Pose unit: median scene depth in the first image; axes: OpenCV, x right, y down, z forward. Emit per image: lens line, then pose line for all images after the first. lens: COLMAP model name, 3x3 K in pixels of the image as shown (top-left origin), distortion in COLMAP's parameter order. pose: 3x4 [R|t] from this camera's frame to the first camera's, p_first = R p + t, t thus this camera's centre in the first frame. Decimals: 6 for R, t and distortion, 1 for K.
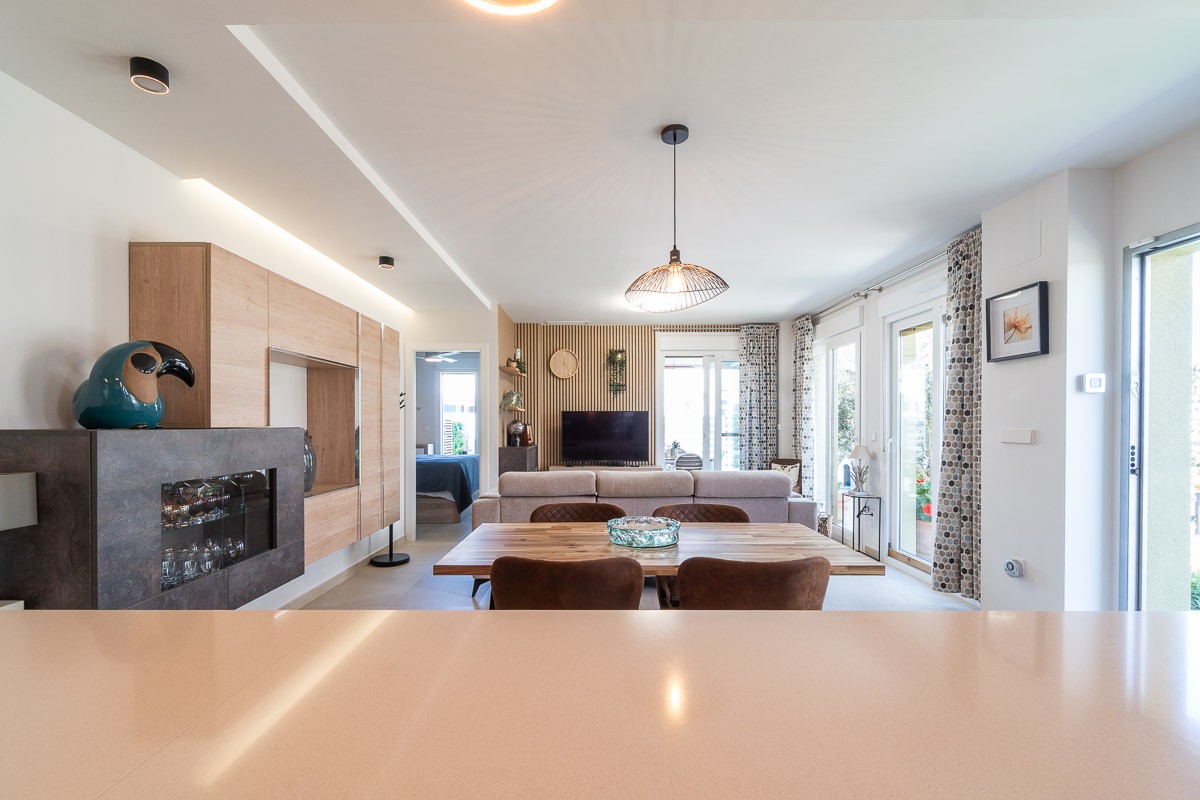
lens RADIAL K [[525.8, 0, 590.6], [0, 525.8, 434.7], [0, 0, 1]] dist [-0.004859, 0.001676]
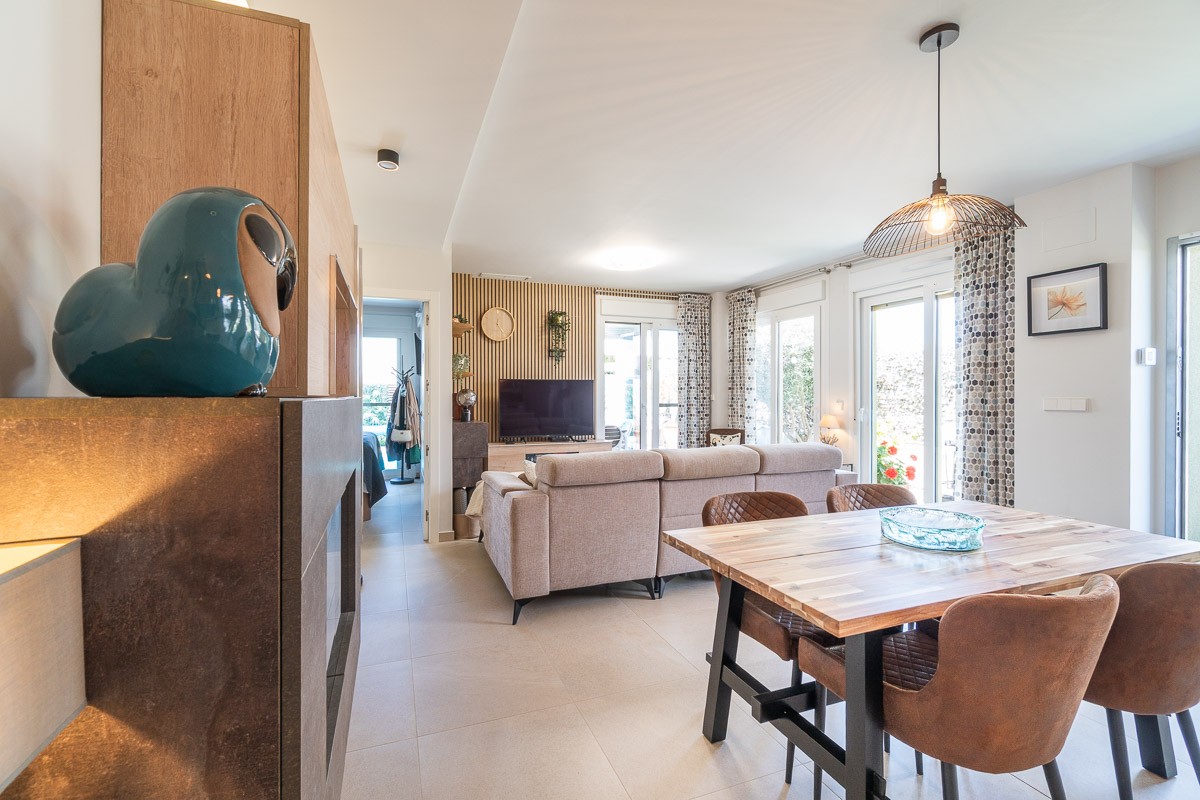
lens RADIAL K [[525.8, 0, 597.6], [0, 525.8, 401.1], [0, 0, 1]] dist [-0.004859, 0.001676]
pose [[0.934627, -0.003479, 0.355612, -0.227287], [0.006799, 0.999944, -0.008087, -0.000904], [-0.355564, 0.009976, 0.934599, 0.155357]]
